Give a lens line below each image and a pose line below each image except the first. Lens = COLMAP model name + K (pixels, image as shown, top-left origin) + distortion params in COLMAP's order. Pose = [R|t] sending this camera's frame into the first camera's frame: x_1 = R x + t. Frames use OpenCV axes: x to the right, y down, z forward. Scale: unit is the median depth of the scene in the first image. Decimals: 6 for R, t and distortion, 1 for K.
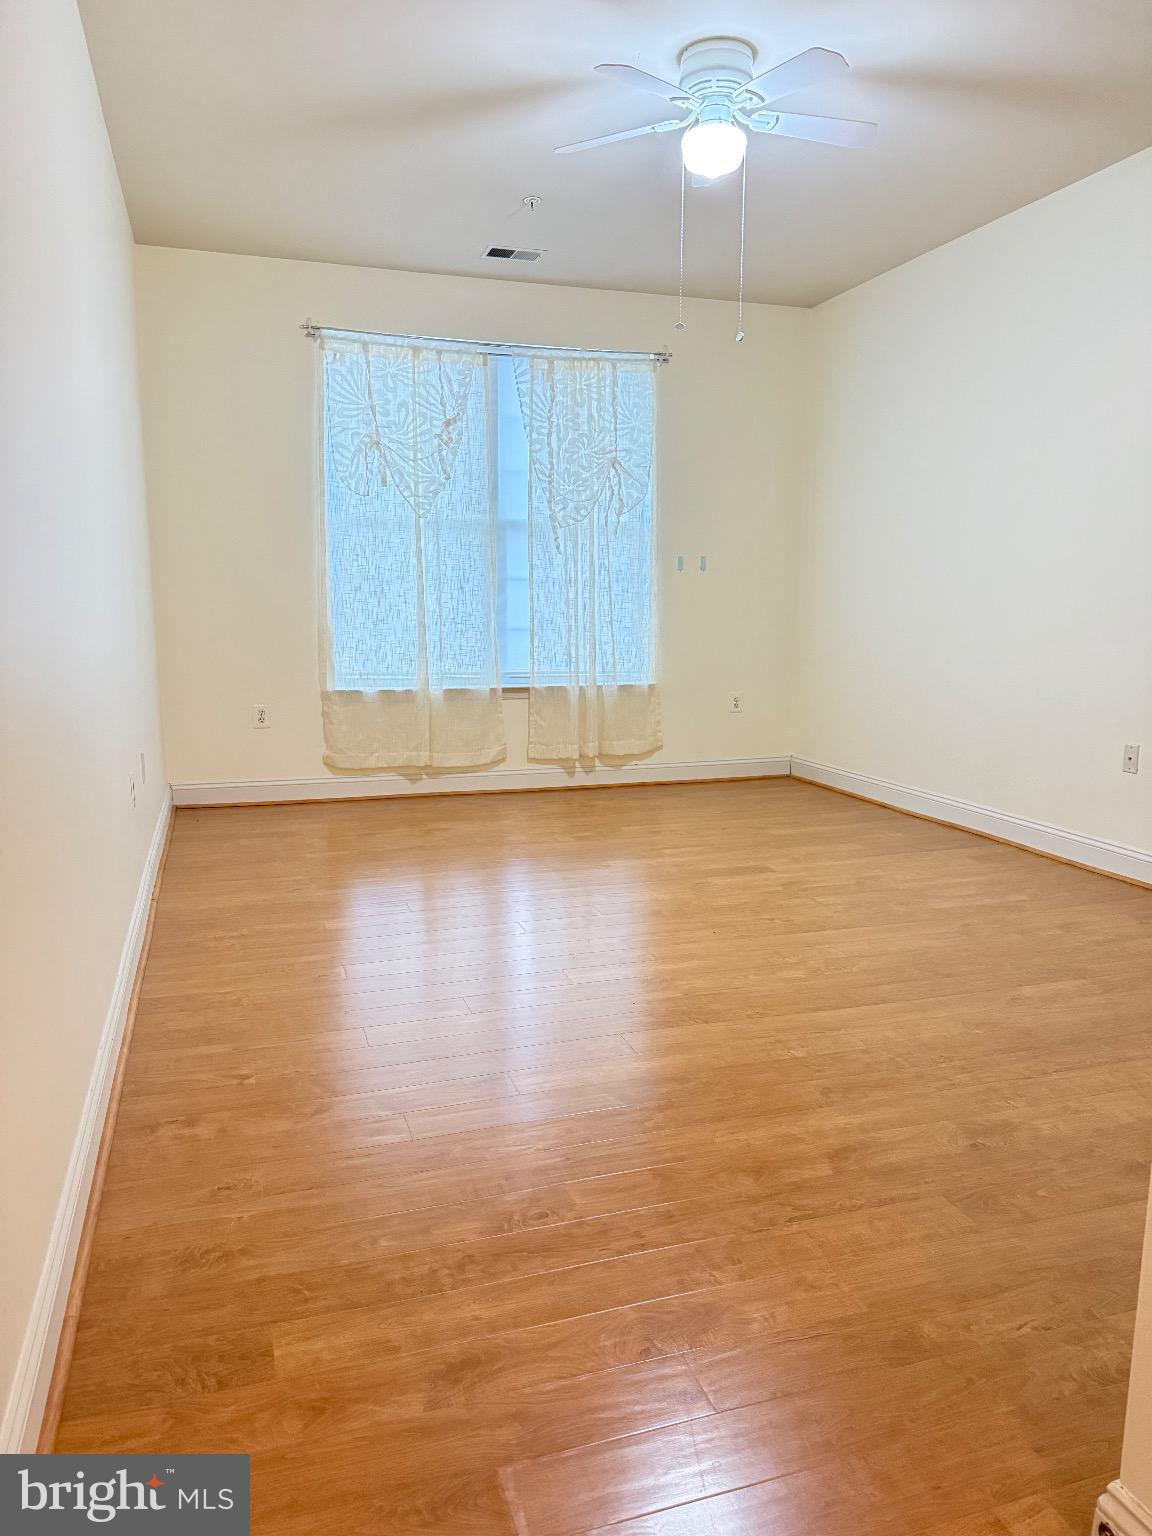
lens RADIAL K [[1084.6, 0, 576.4], [0, 1084.6, 769.3], [0, 0, 1]] dist [0.022088, -0.024568]
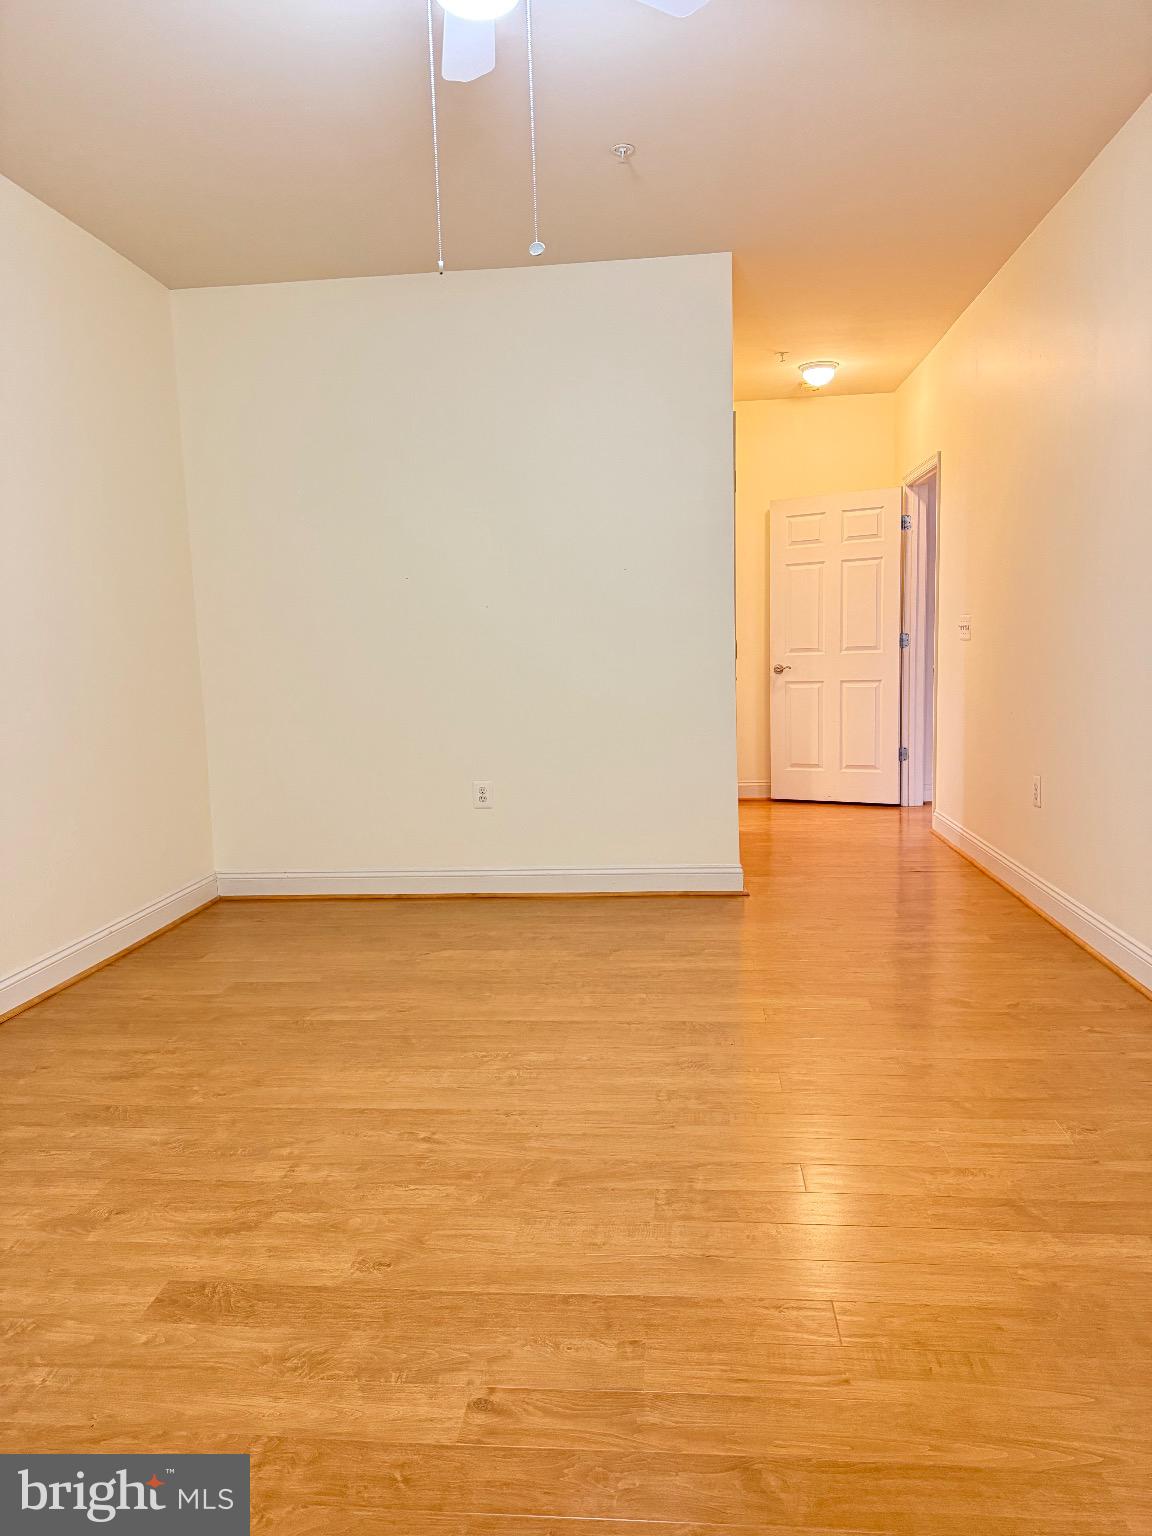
lens RADIAL K [[1084.6, 0, 575.7], [0, 1084.6, 759.2], [0, 0, 1]] dist [0.022088, -0.024568]
pose [[-0.916571, -0.014861, 0.399595, -0.179986], [0.094181, 0.963172, 0.251851, -0.260864], [-0.388622, 0.268473, -0.881417, 1.550025]]
